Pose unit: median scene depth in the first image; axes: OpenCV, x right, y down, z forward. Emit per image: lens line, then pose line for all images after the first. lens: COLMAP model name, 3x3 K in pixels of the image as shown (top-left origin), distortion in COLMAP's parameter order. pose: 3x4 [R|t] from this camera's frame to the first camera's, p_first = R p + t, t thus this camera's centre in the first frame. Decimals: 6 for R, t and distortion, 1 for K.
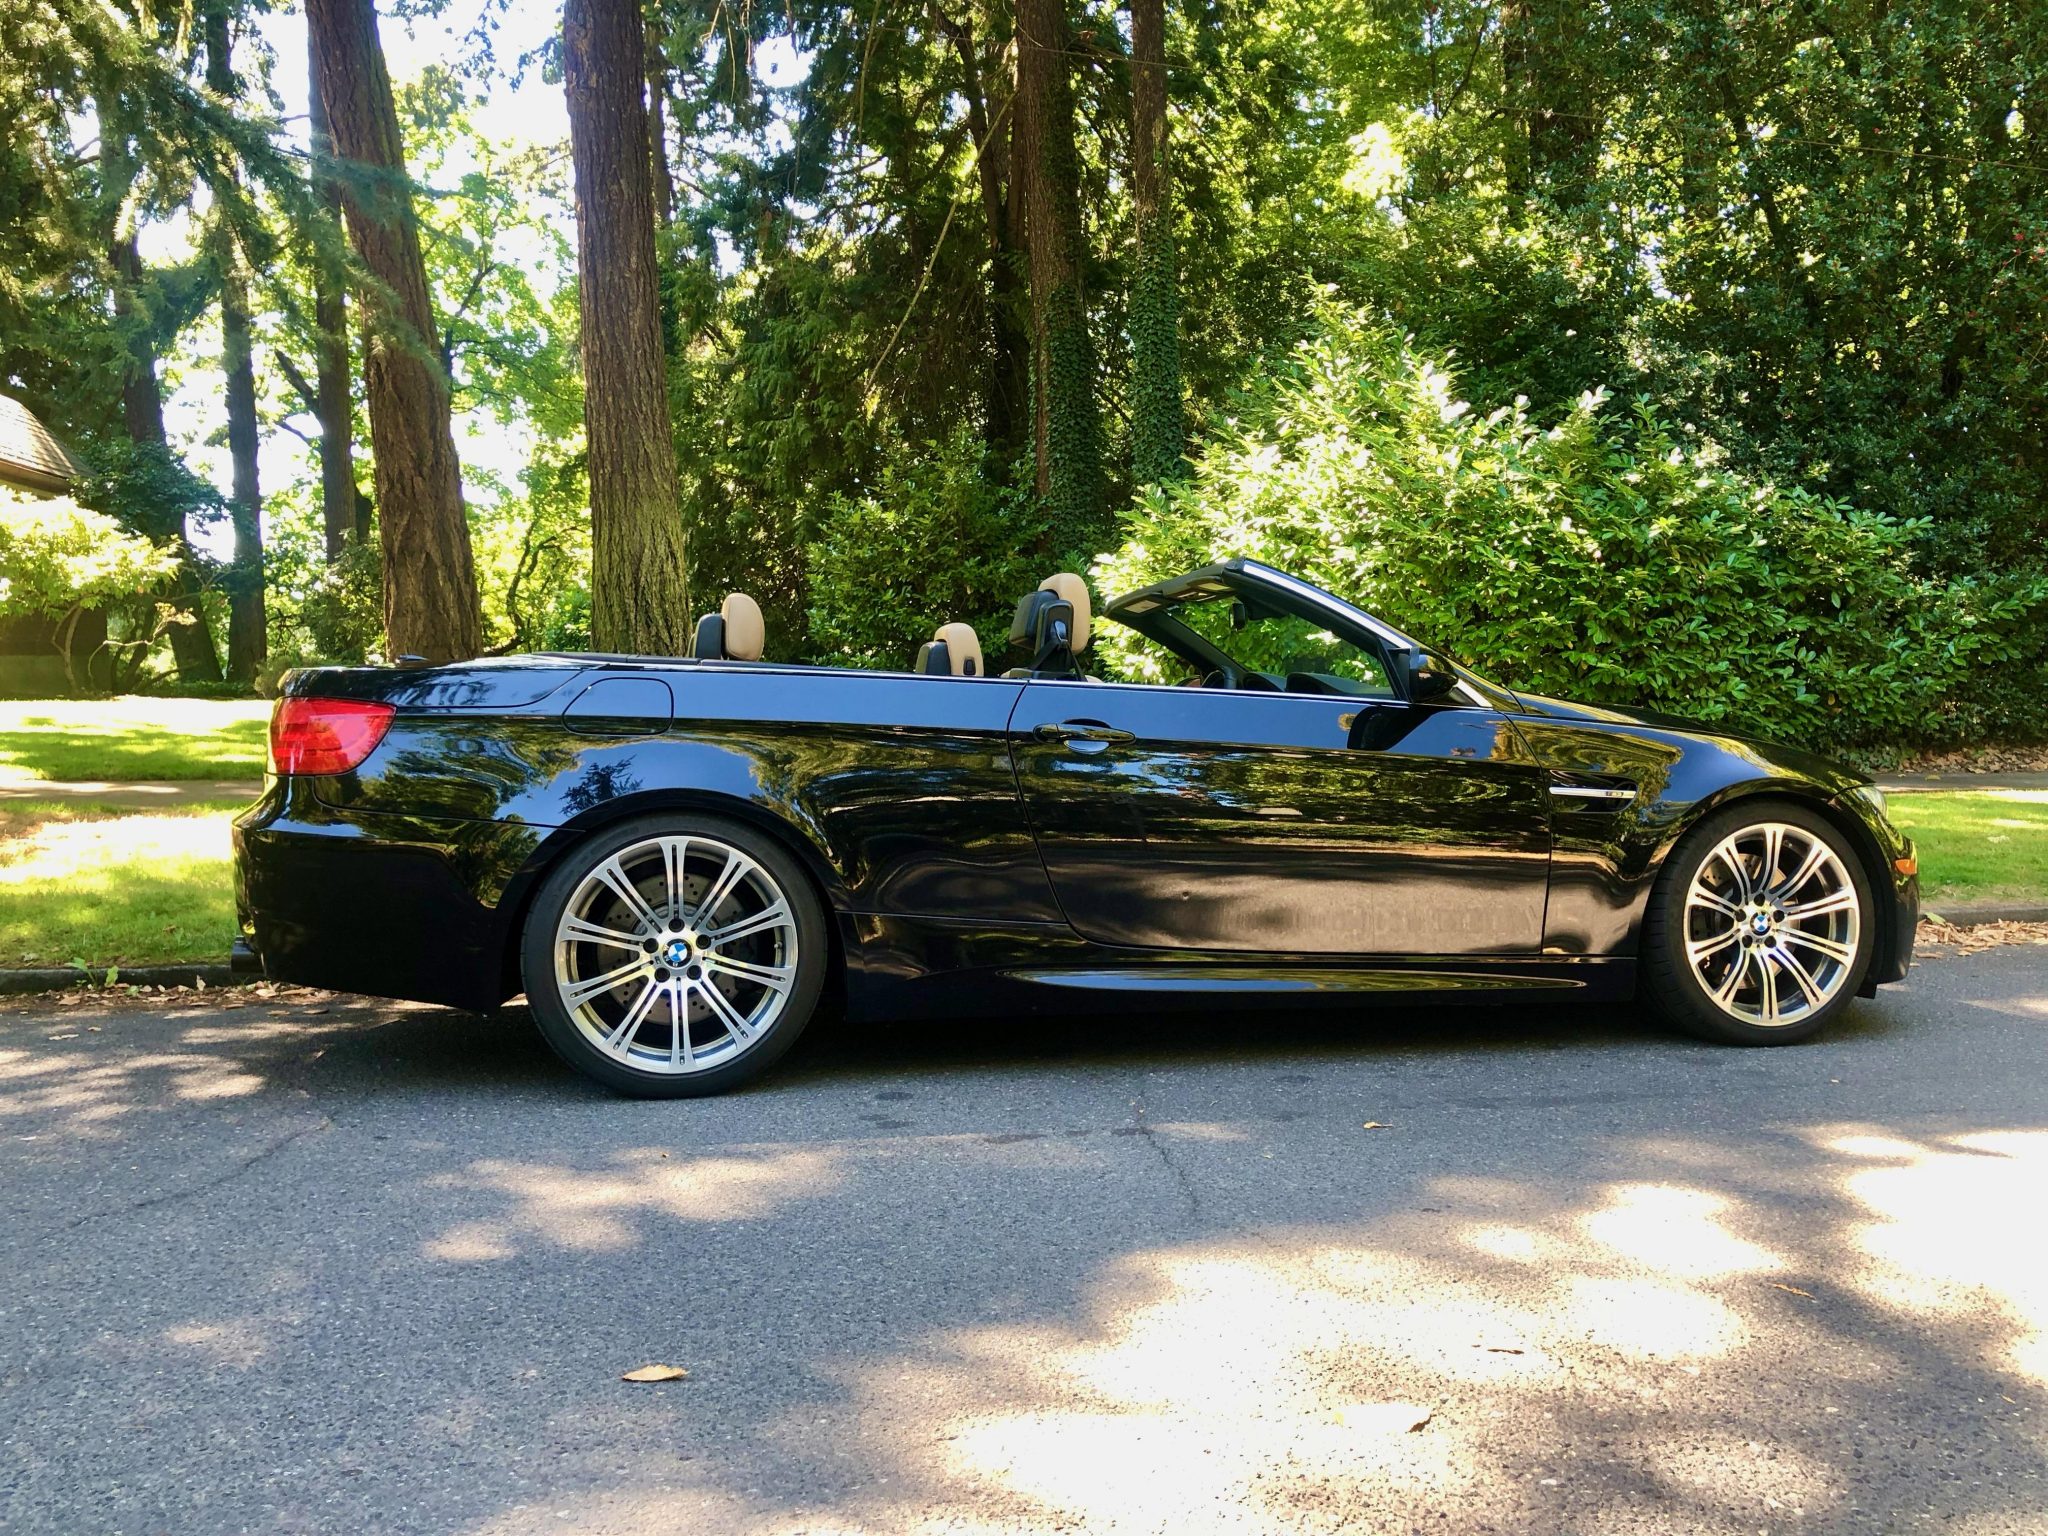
lens RADIAL K [[1652.8, 0, 1032.9], [0, 1652.8, 765.0], [0, 0, 1]] dist [0.046576, -0.058765]
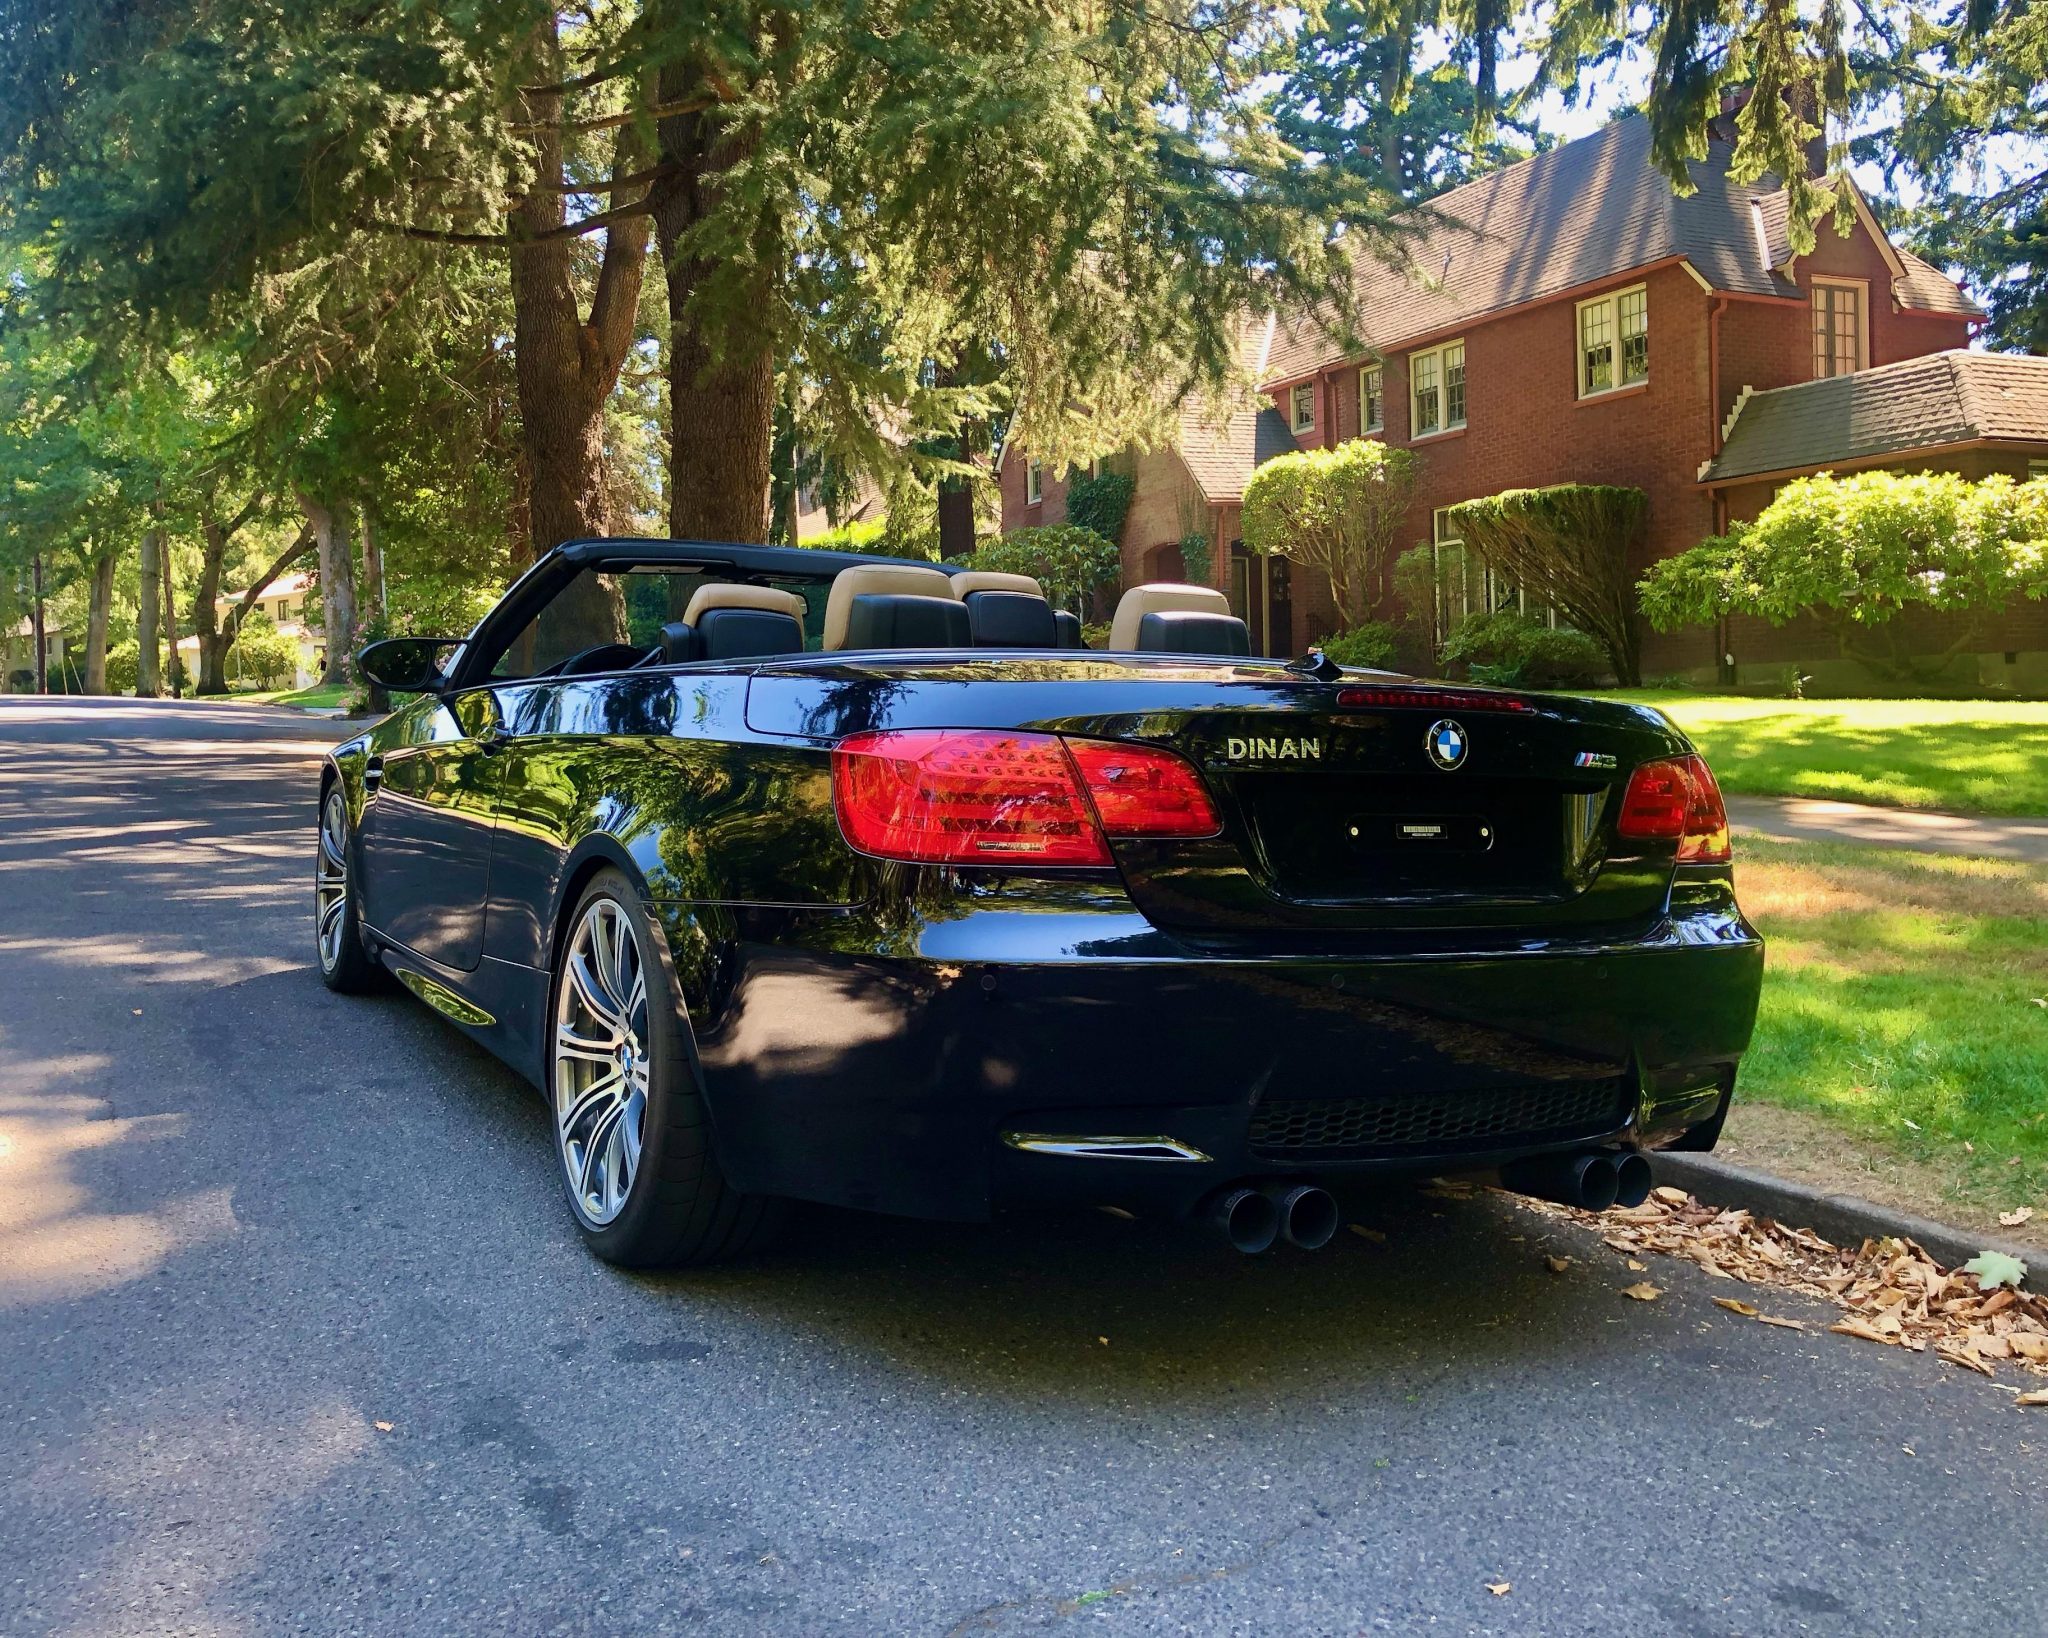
lens RADIAL K [[1837.5, 0, 914.7], [0, 1837.5, 763.8], [0, 0, 1]] dist [-0.009158, 0.024133]
pose [[0.235445, 0.042562, -0.970955, 0.394539], [-0.047486, 0.998351, 0.032248, -0.012444], [0.970727, 0.038514, 0.237078, 0.284662]]
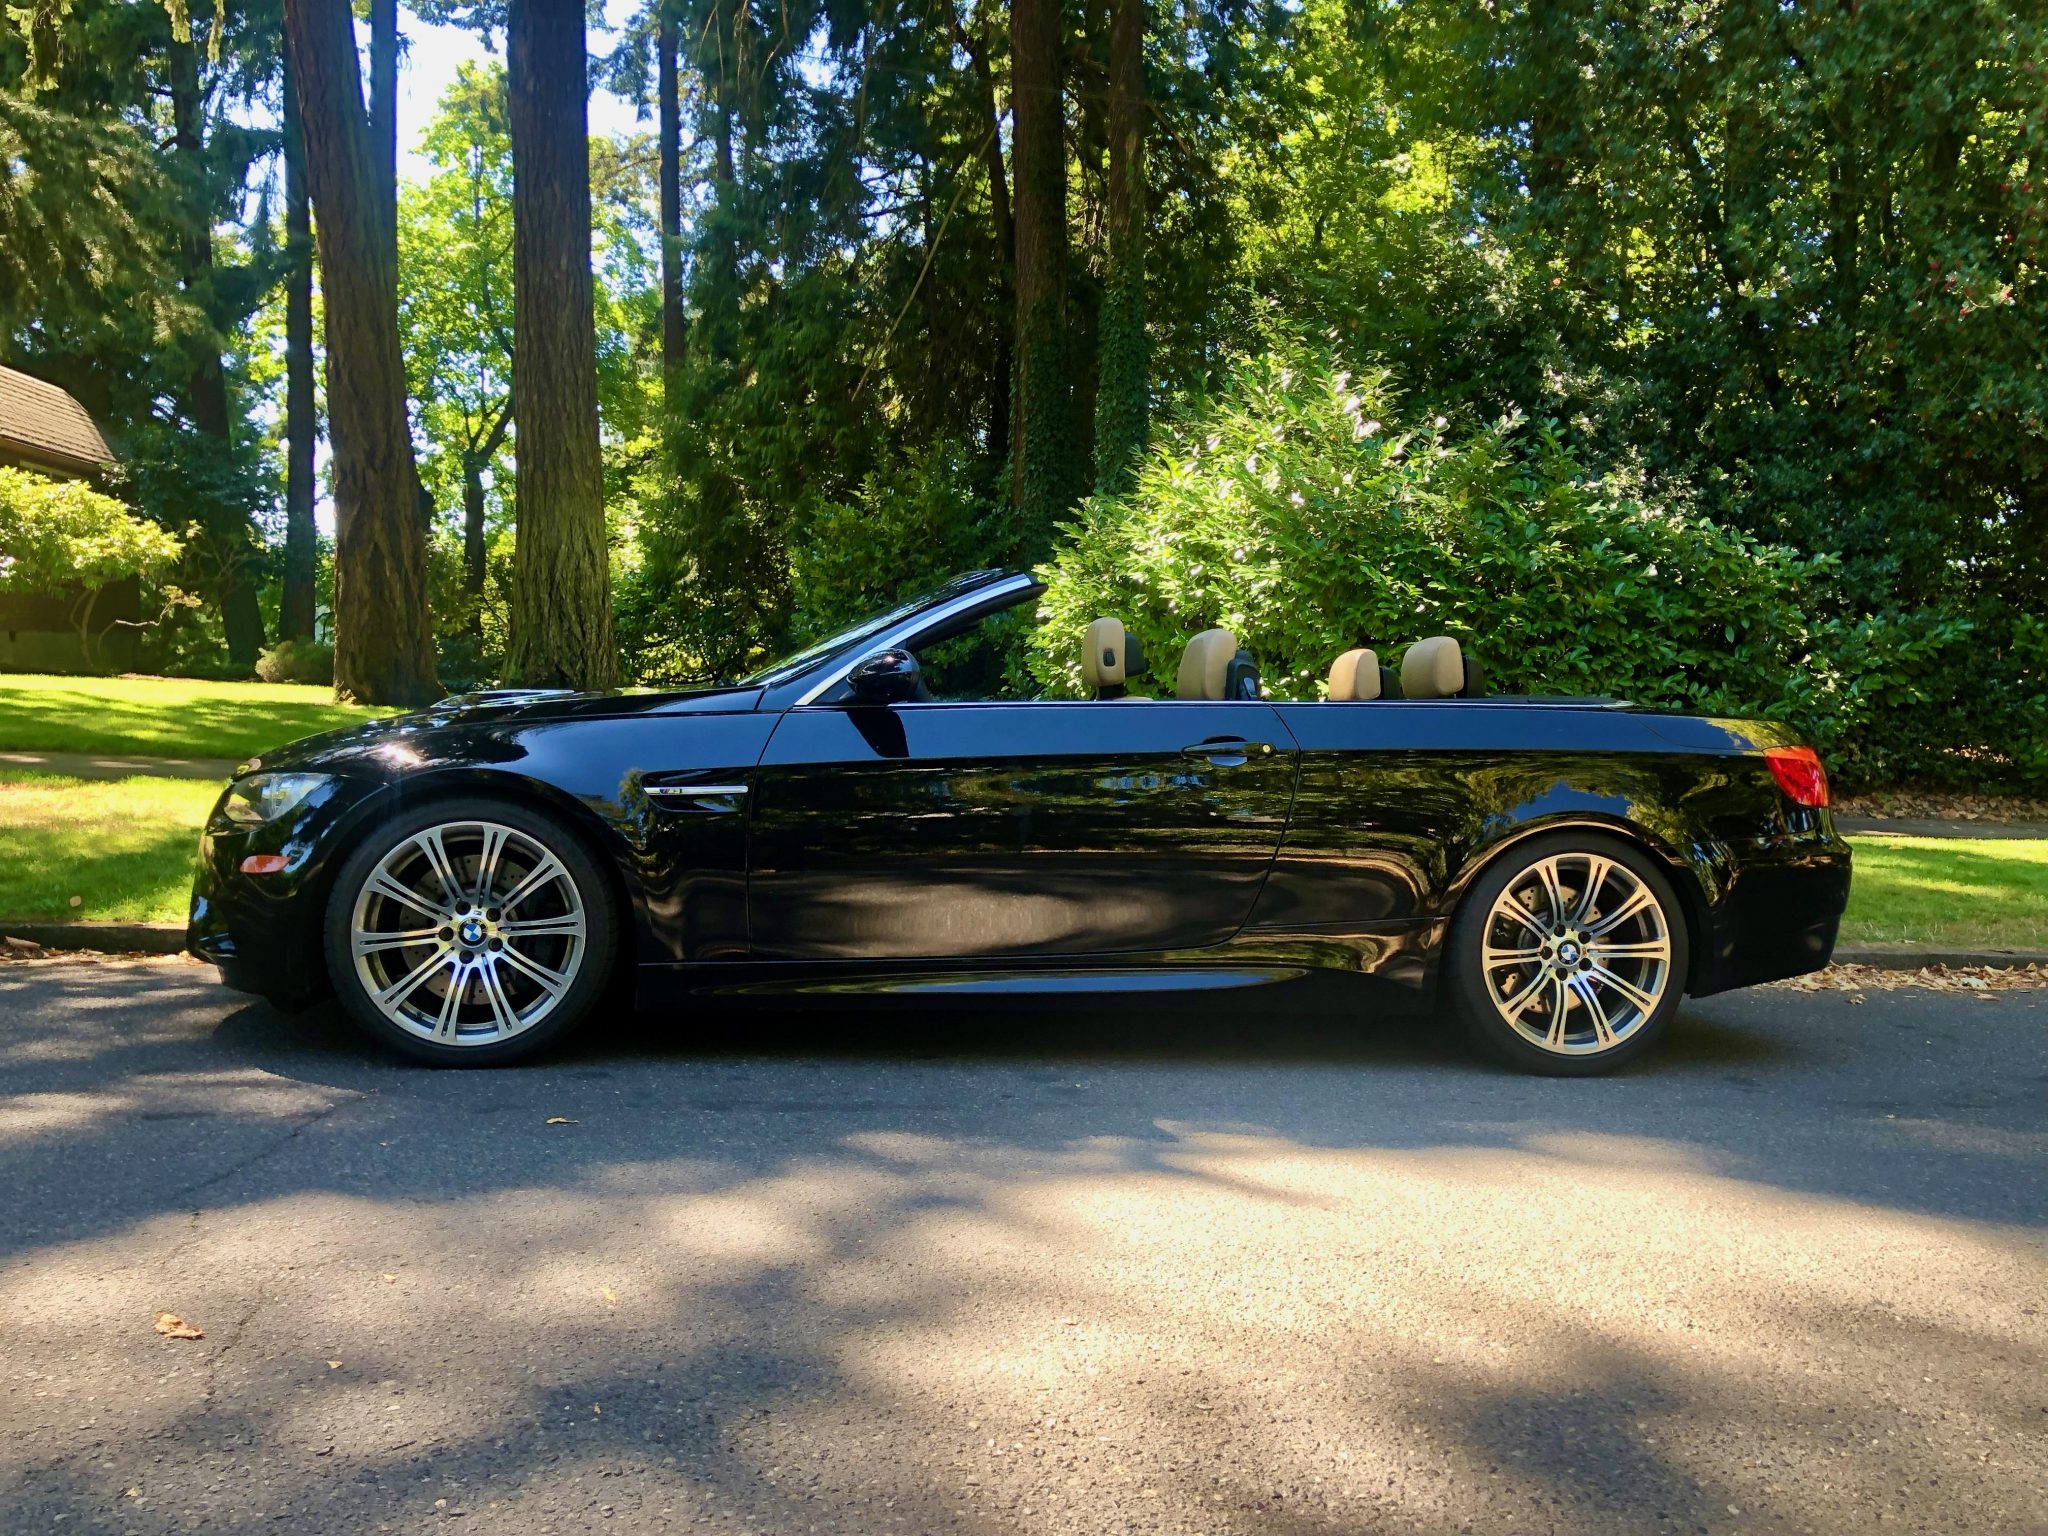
lens RADIAL K [[1652.8, 0, 1016.5], [0, 1652.8, 761.6], [0, 0, 1]] dist [0.046576, -0.058765]
pose [[0.997019, 0.039632, -0.066206, 0.121537], [-0.040314, 0.999146, -0.009009, 0.000259], [0.065792, 0.011651, 0.997765, 0.007211]]
